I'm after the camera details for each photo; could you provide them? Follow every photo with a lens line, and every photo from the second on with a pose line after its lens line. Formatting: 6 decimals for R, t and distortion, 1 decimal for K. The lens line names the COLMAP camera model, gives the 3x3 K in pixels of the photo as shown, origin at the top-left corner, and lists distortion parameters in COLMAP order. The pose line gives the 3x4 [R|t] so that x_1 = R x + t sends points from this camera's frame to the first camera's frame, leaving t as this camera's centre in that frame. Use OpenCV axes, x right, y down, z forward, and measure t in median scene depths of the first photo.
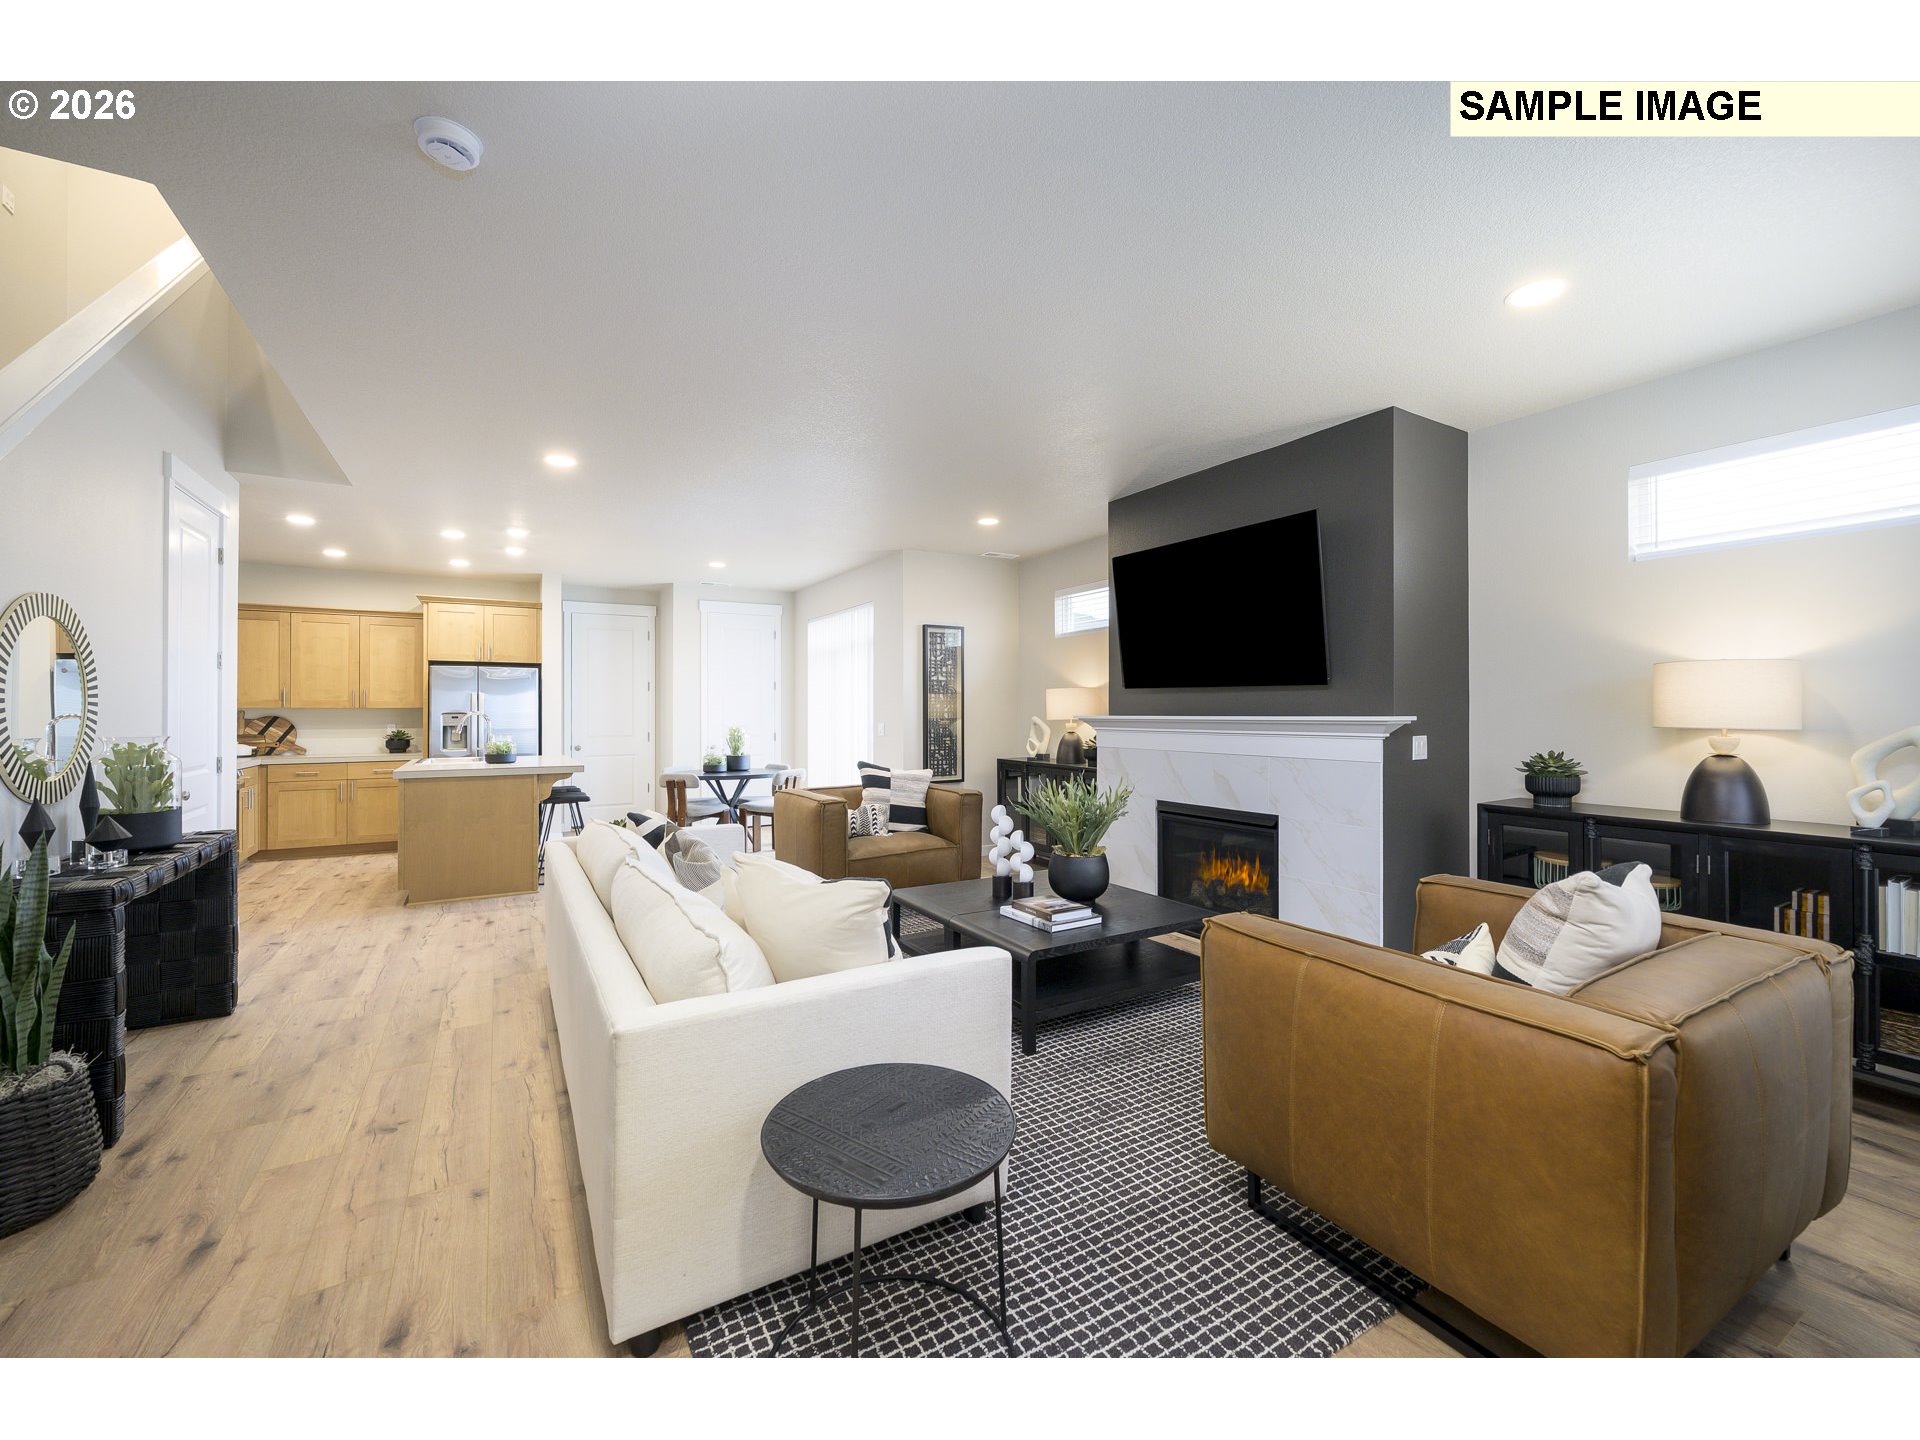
lens RADIAL K [[784.8, 0, 964.7], [0, 784.8, 703.7], [0, 0, 1]] dist [-0.001149, 0.000299]
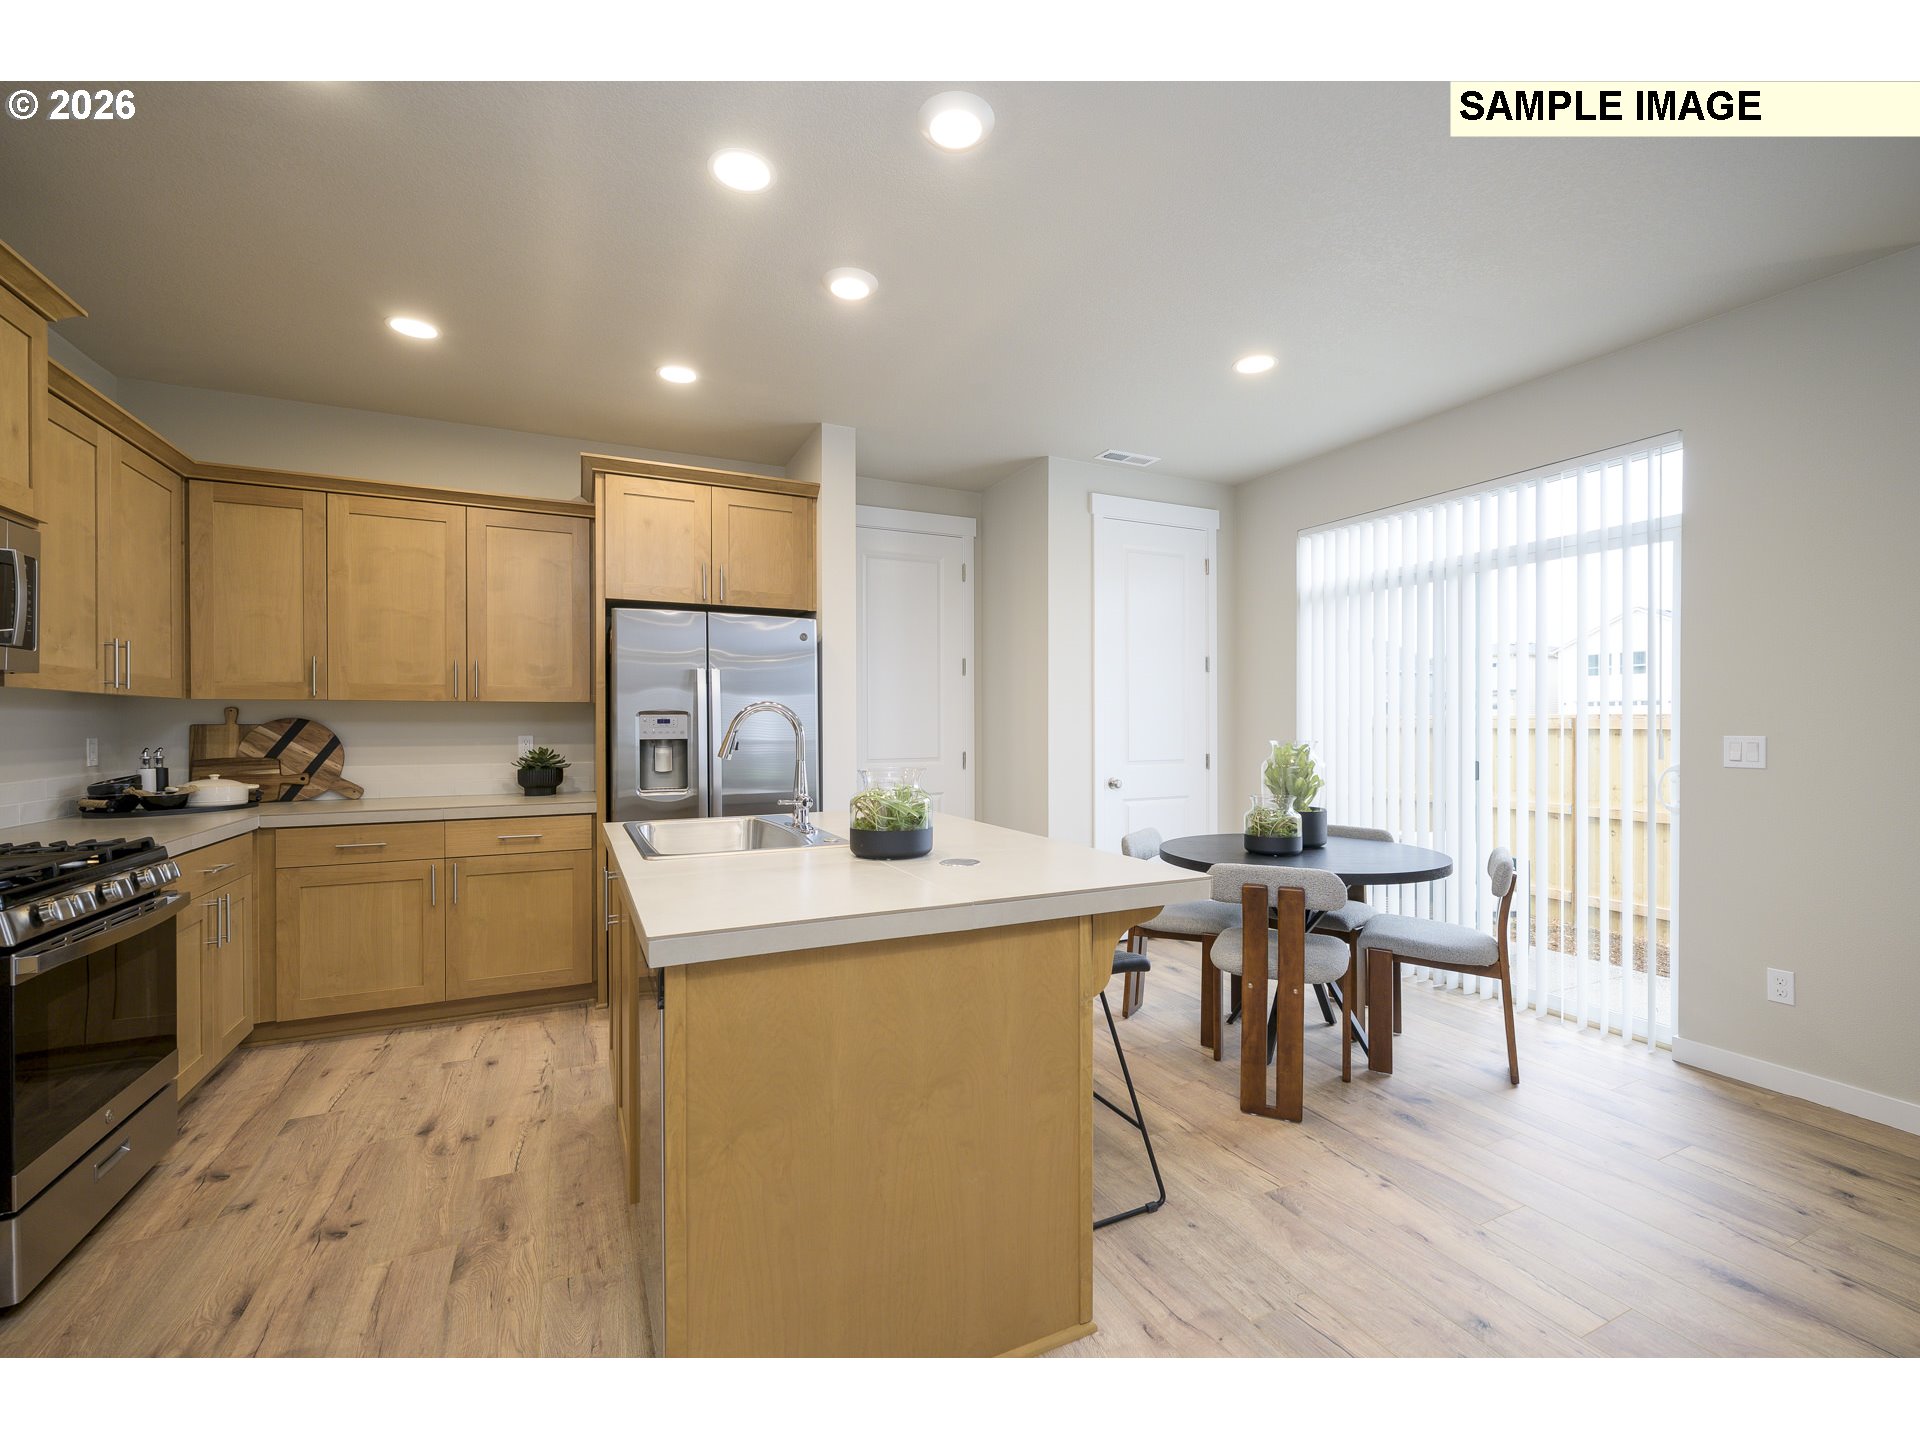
lens RADIAL K [[811.6, 0, 966.5], [0, 811.6, 727.9], [0, 0, 1]] dist [0.000075, -0.000143]
pose [[0.996145, -0.001587, -0.087713, -0.662576], [0.002598, 0.999932, 0.011407, 0.025837], [0.087689, -0.011590, 0.996080, 0.831981]]
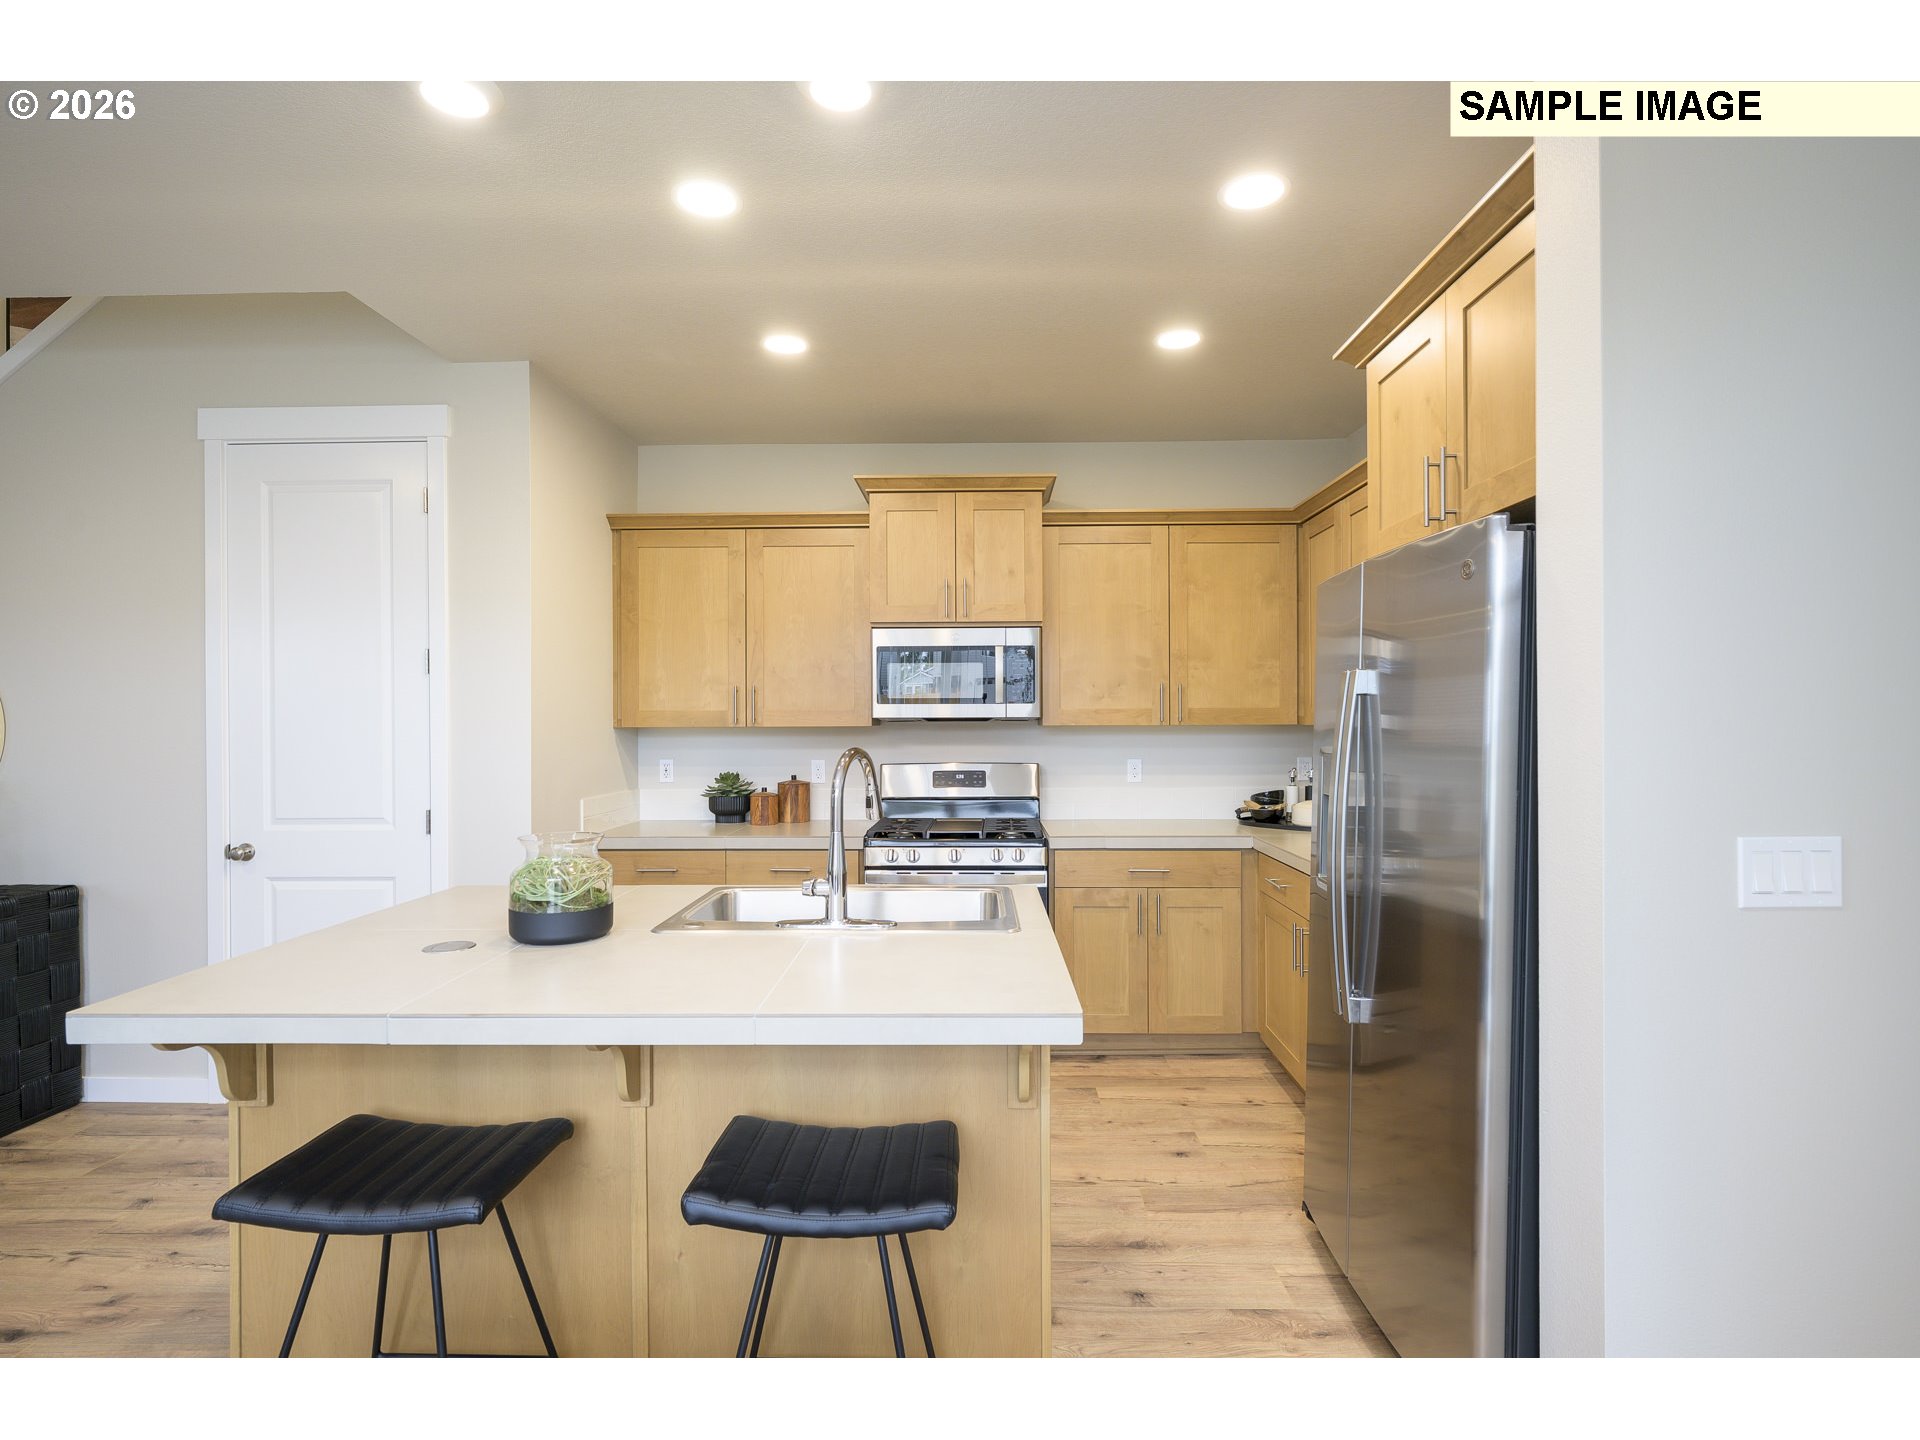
lens RADIAL K [[975.9, 0, 964.2], [0, 975.9, 717.4], [0, 0, 1]] dist [0.019042, 0.000019]
pose [[-0.532530, 0.004311, -0.846400, -0.455151], [0.010653, 0.999942, -0.001610, -0.000686], [0.846344, -0.009874, -0.532545, 1.645987]]
